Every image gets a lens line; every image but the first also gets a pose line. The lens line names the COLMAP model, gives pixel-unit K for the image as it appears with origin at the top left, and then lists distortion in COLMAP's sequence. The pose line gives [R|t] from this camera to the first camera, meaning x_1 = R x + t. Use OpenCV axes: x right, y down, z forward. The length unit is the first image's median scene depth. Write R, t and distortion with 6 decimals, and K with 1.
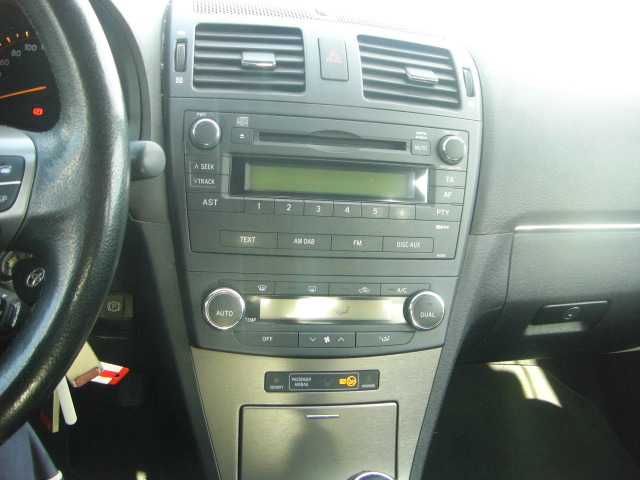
lens RADIAL K [[717.9, 0, 321.0], [0, 717.9, 223.4], [0, 0, 1]] dist [-0.122893, 0.000000]
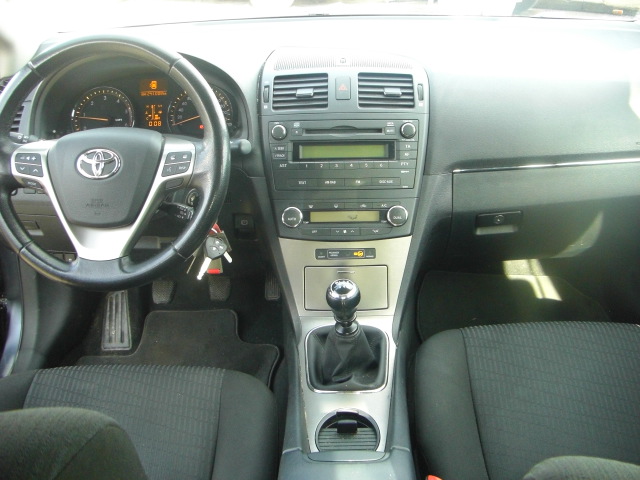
lens RADIAL K [[717.9, 0, 317.6], [0, 717.9, 238.4], [0, 0, 1]] dist [-0.122893, 0.000000]
pose [[0.968716, -0.042217, -0.244555, 0.410015], [0.051579, 0.998156, 0.032003, 0.111396], [0.242753, -0.043616, 0.969107, -0.918998]]
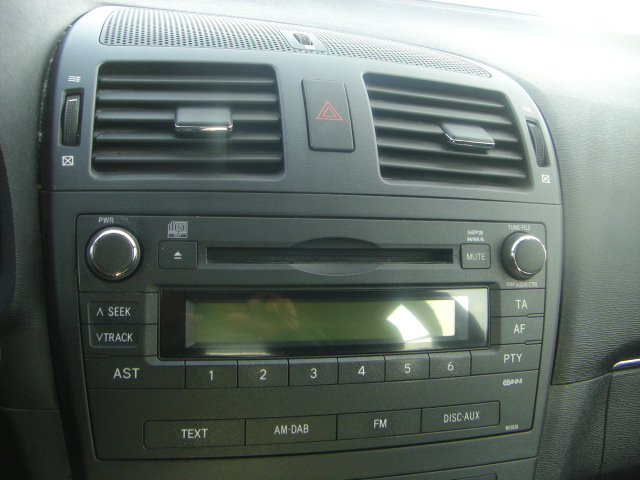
lens RADIAL K [[717.9, 0, 323.6], [0, 717.9, 233.5], [0, 0, 1]] dist [-0.122893, 0.000000]
pose [[0.998604, -0.032796, 0.041418, -0.015387], [0.033954, 0.999043, -0.027573, -0.114029], [-0.040474, 0.028941, 0.998761, 0.398916]]
